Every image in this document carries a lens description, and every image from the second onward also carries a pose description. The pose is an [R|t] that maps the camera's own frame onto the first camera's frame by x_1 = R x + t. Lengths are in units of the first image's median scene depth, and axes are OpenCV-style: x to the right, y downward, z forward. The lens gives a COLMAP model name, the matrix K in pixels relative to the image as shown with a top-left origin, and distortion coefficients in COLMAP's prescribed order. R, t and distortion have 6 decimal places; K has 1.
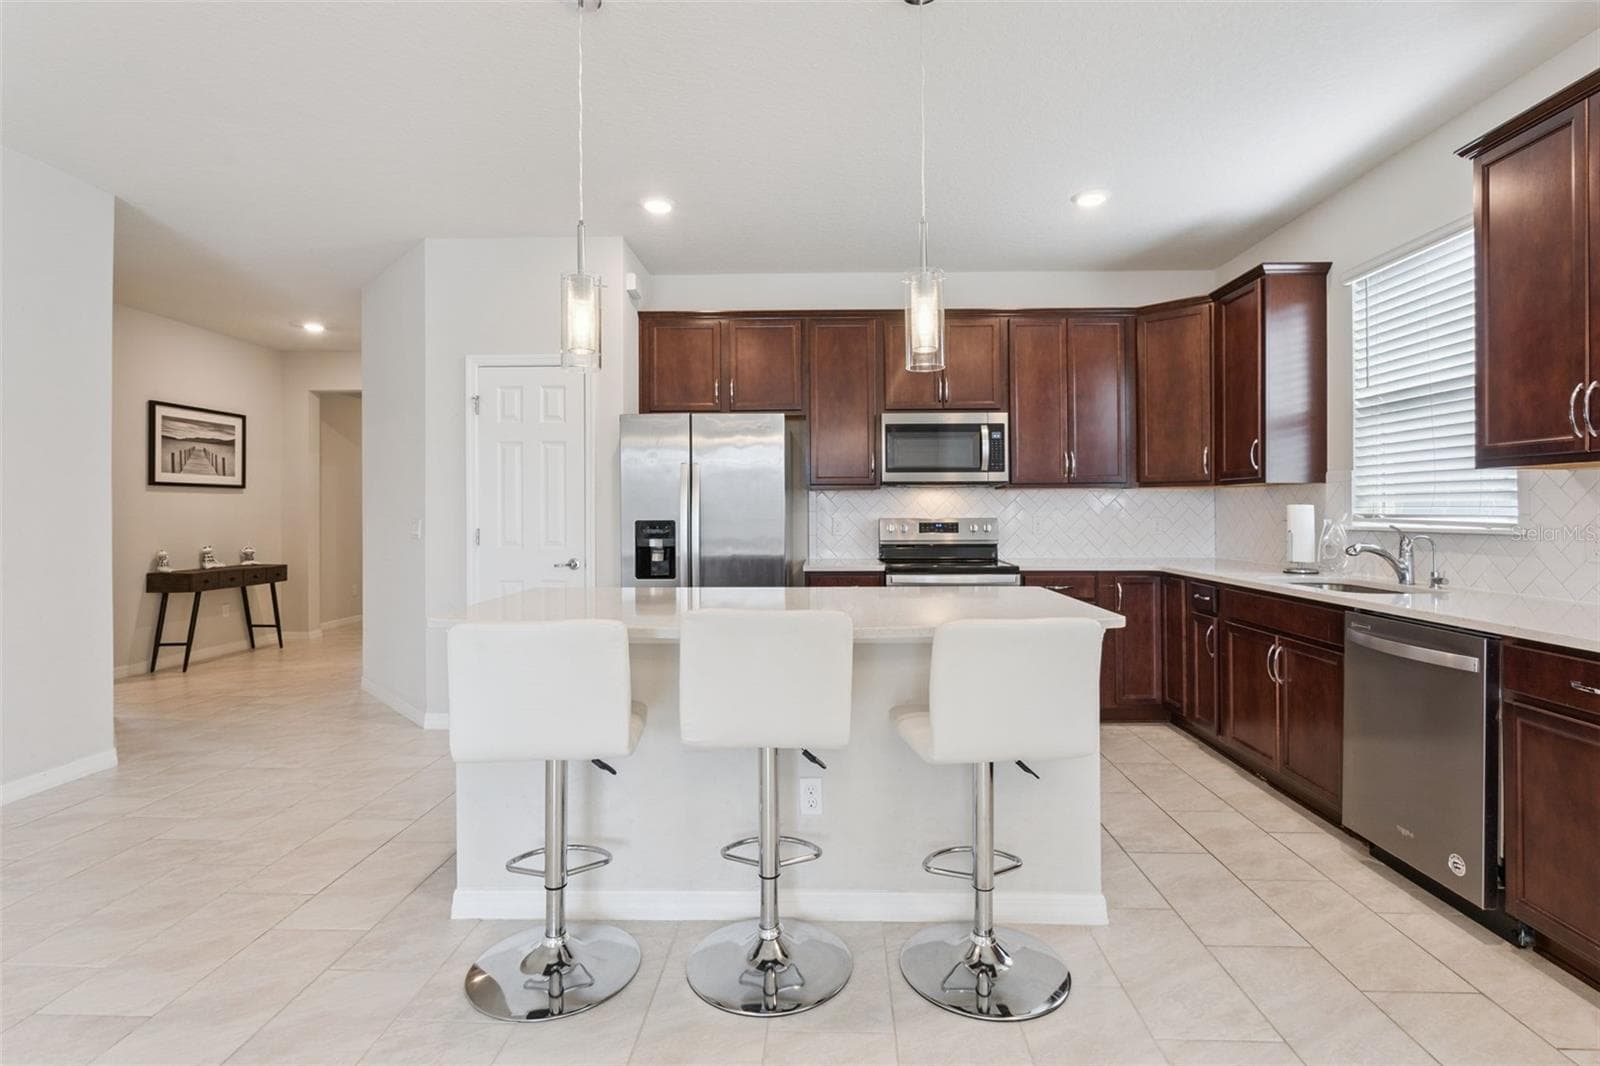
lens RADIAL K [[777.0, 0, 808.1], [0, 777.0, 504.7], [0, 0, 1]] dist [-0.002253, 0.001435]
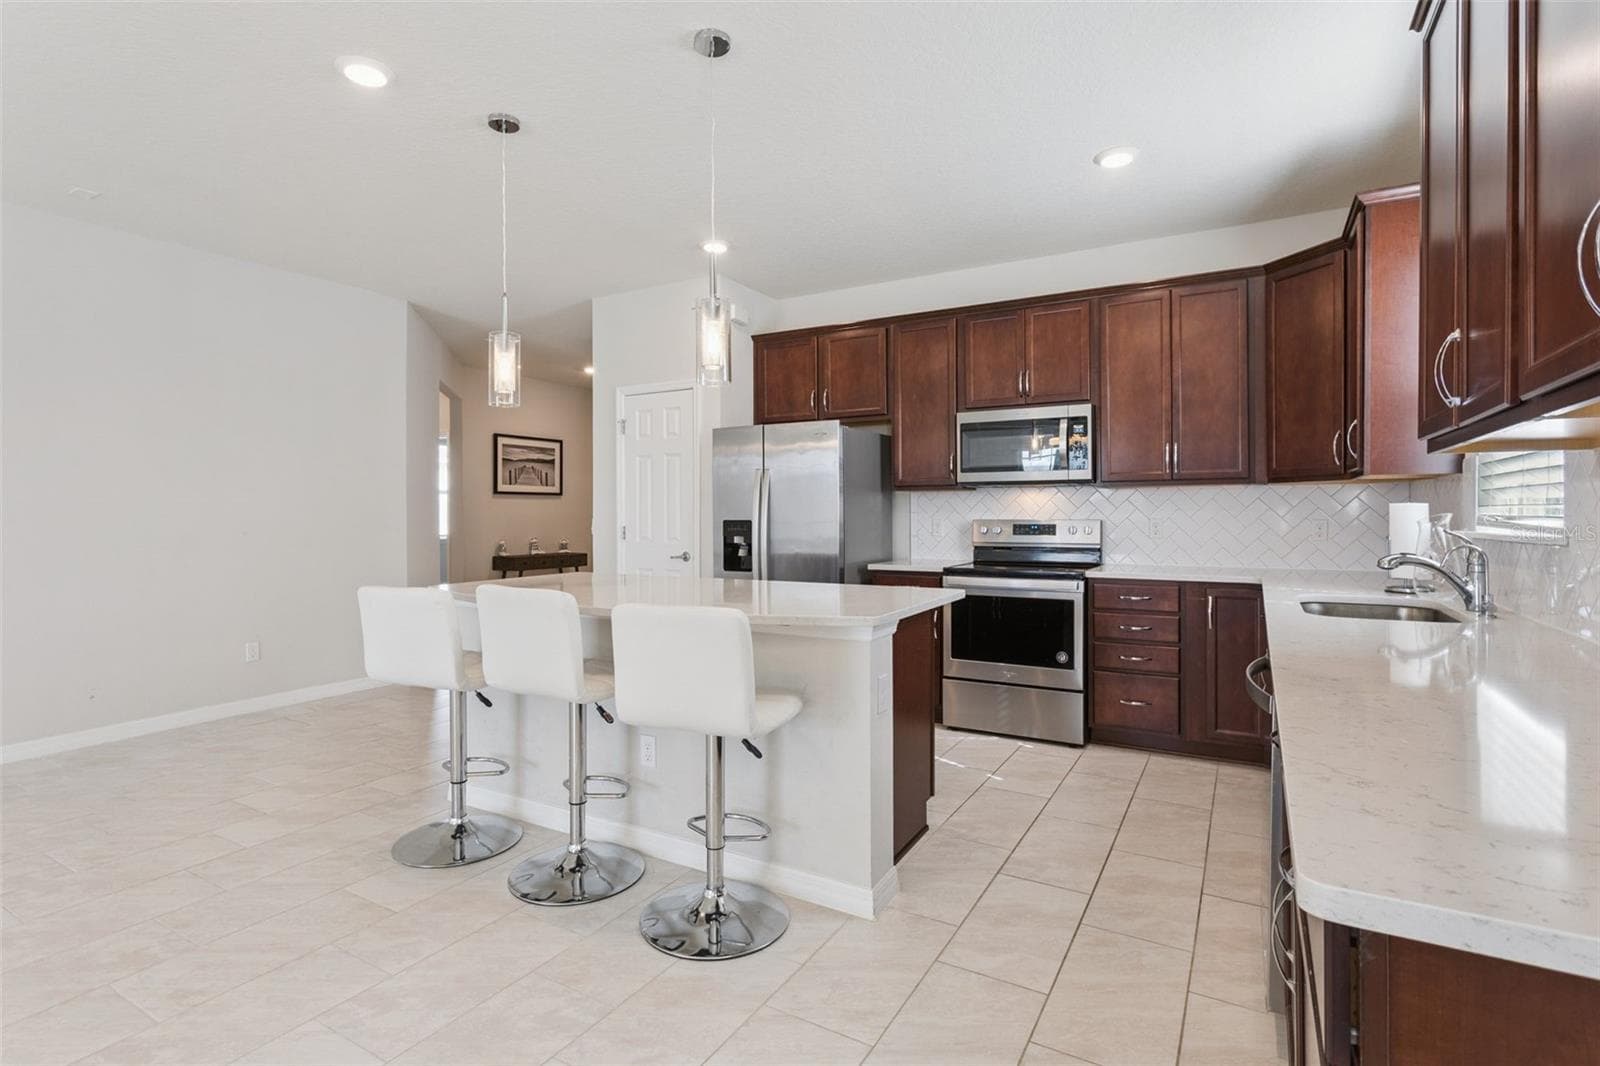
lens RADIAL K [[777.0, 0, 795.9], [0, 777.0, 517.2], [0, 0, 1]] dist [-0.002253, 0.001435]
pose [[0.877732, 0.002808, -0.479143, 0.413490], [0.003673, 0.999914, 0.012588, 0.001825], [0.479137, -0.012809, 0.877647, 0.038133]]
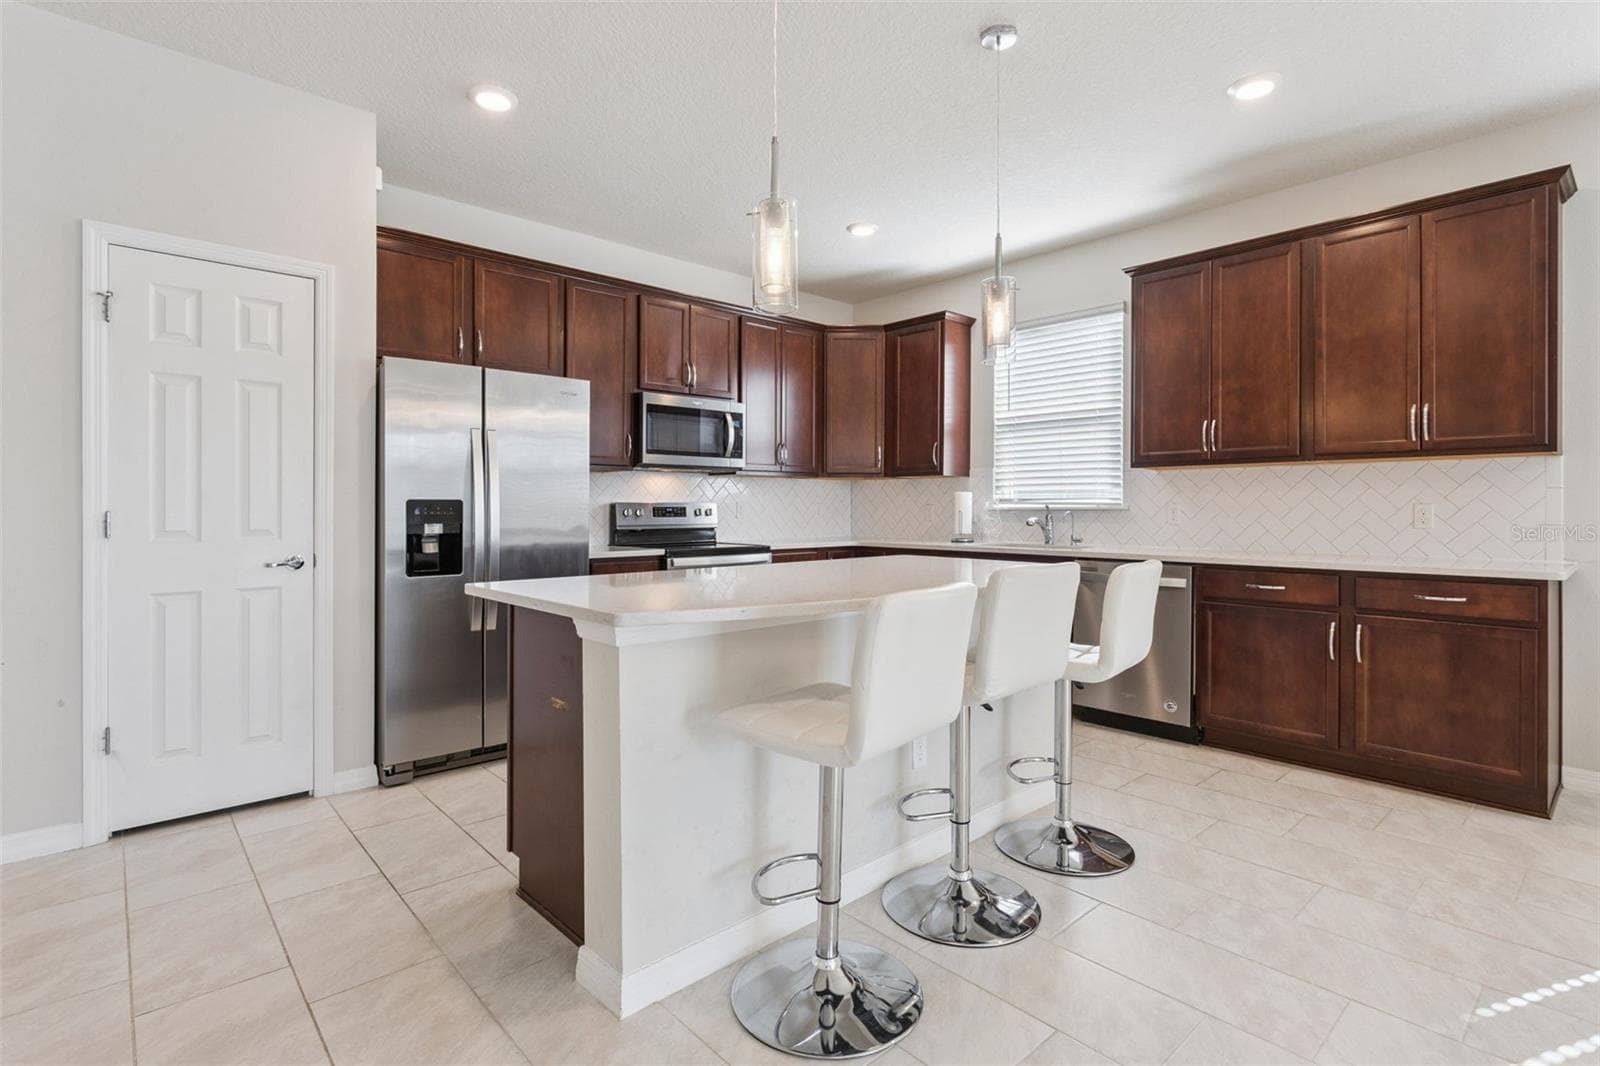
lens RADIAL K [[777.0, 0, 796.7], [0, 777.0, 507.9], [0, 0, 1]] dist [-0.002253, 0.001435]
pose [[0.721124, 0.003628, 0.692796, -0.458401], [-0.007327, 0.999970, 0.002390, 0.023364], [-0.692767, -0.006800, 0.721129, 0.189489]]
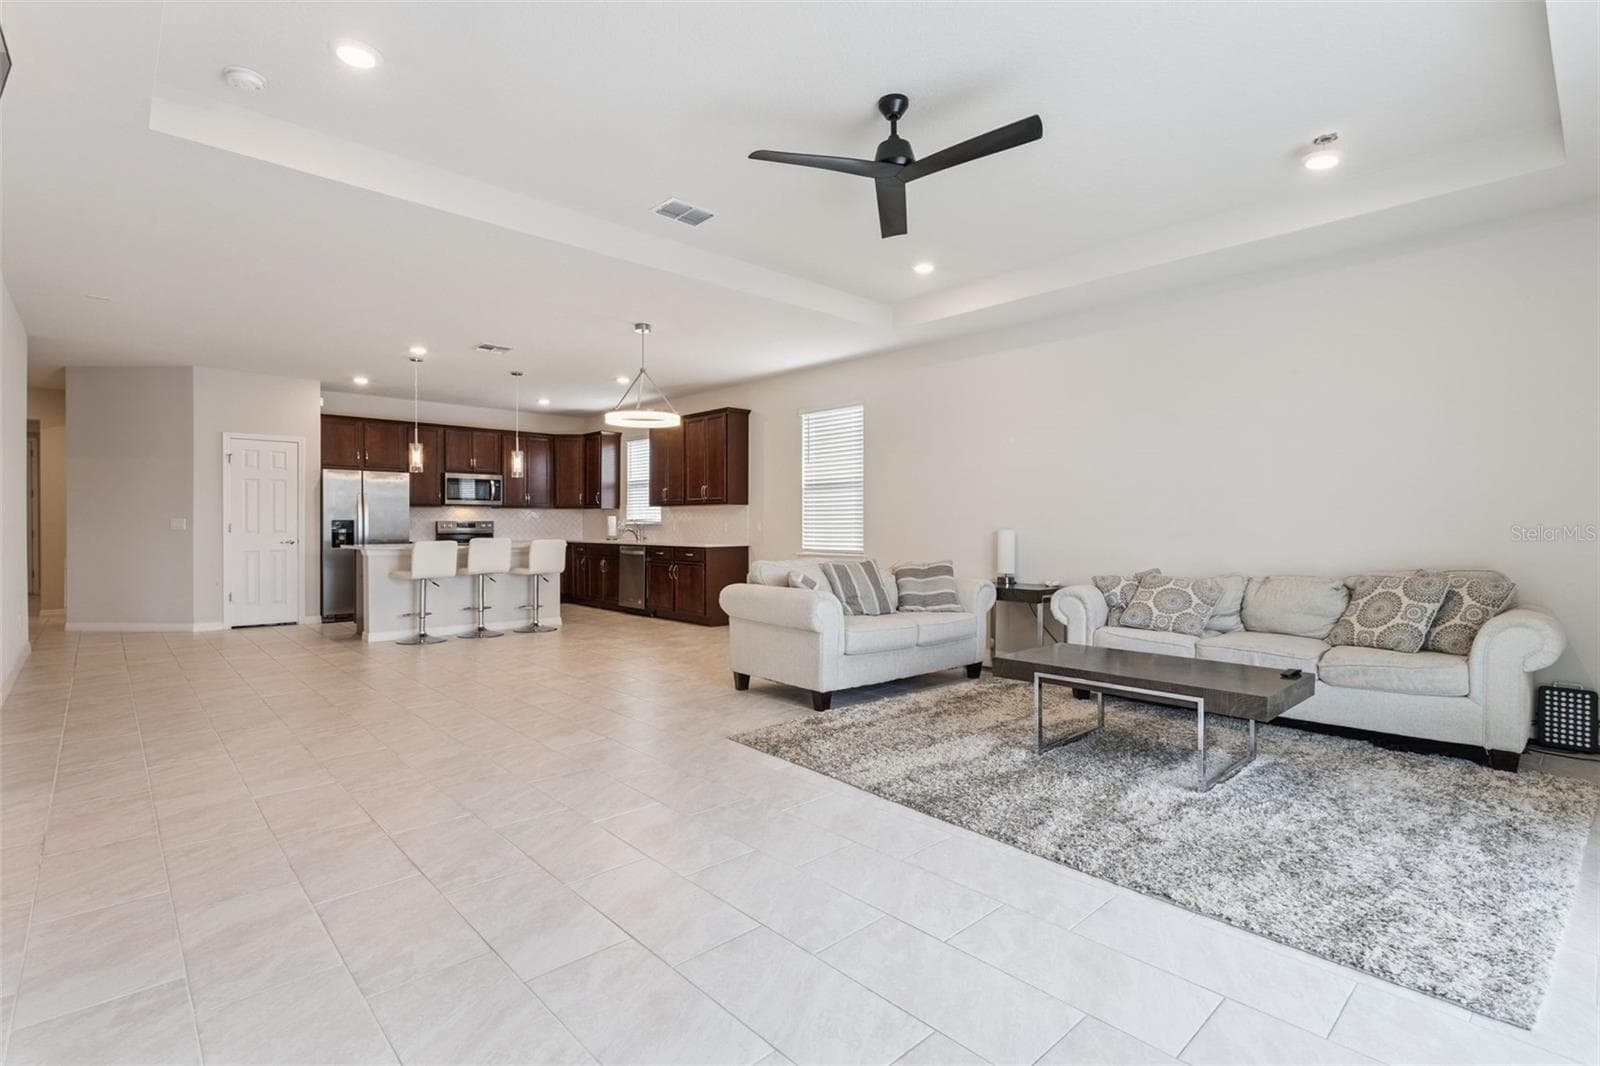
lens RADIAL K [[763.2, 0, 811.4], [0, 763.2, 531.4], [0, 0, 1]] dist [-0.004489, 0.000645]
pose [[0.701652, -0.001170, 0.712519, -0.758110], [-0.008217, 0.999919, 0.009733, 0.020085], [-0.712472, -0.012684, 0.701586, -1.329738]]
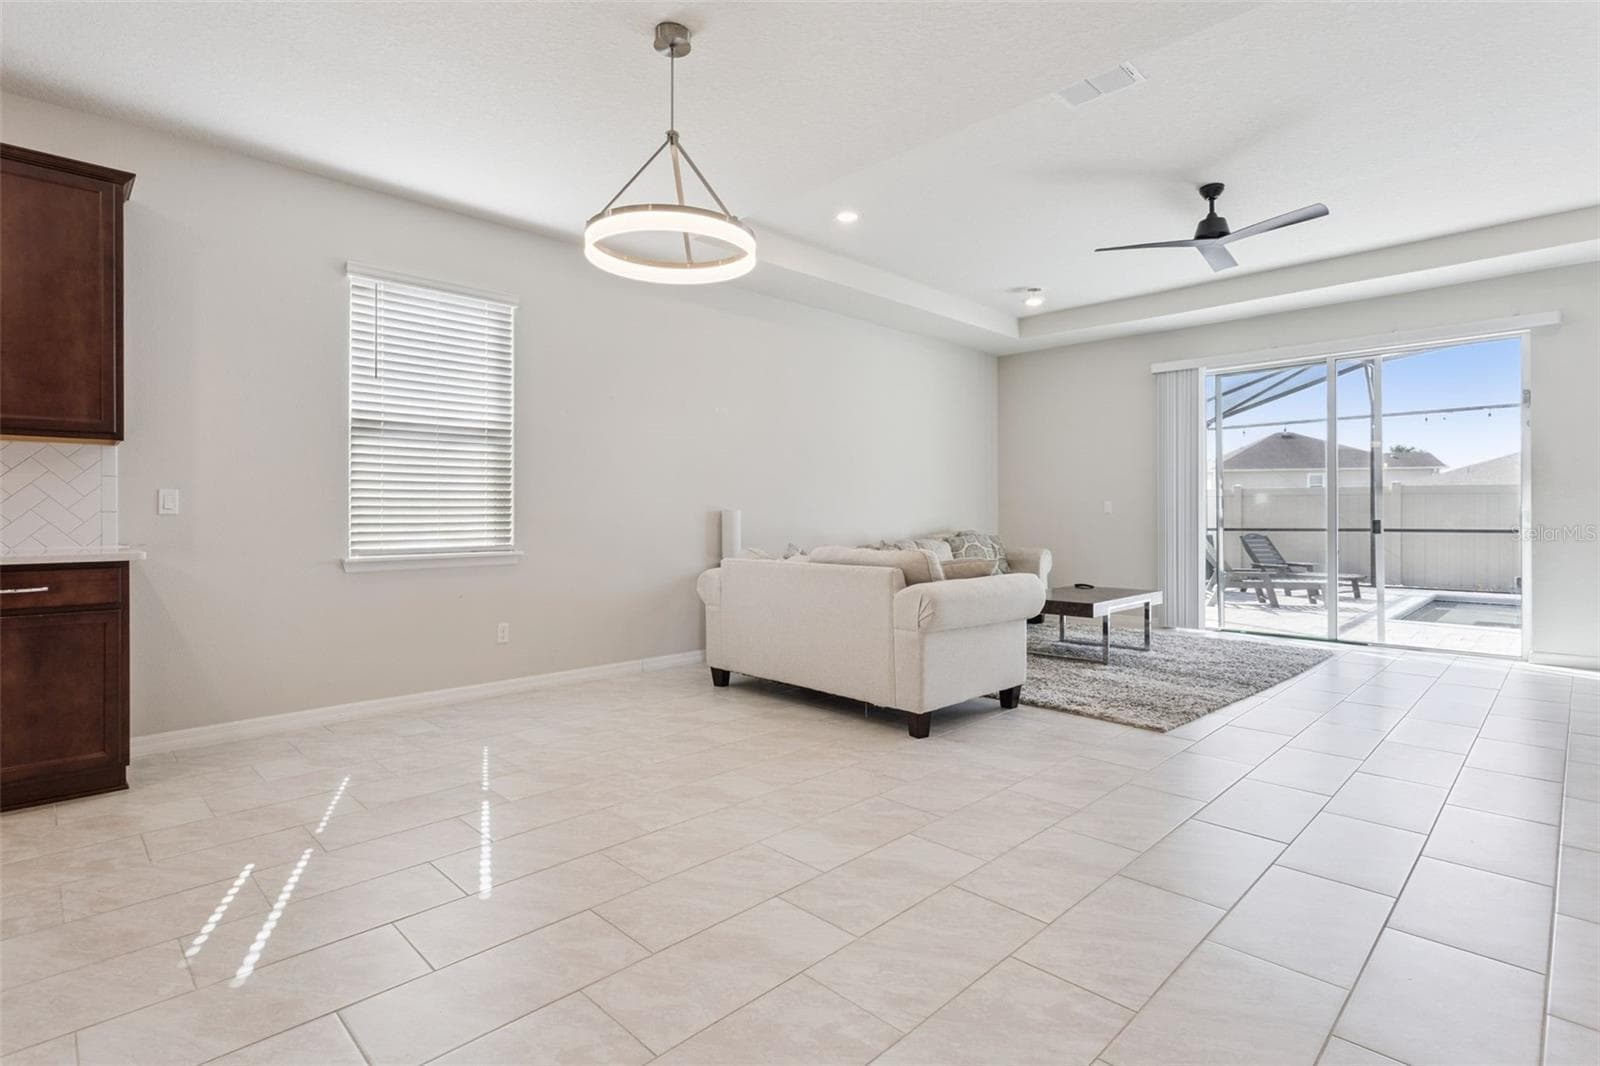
lens RADIAL K [[777.0, 0, 804.8], [0, 777.0, 514.6], [0, 0, 1]] dist [-0.002253, 0.001435]
pose [[-0.732581, 0.005317, 0.680659, -0.457090], [0.000077, 0.999970, -0.007729, 0.044864], [-0.680680, -0.005609, -0.732559, 0.317221]]
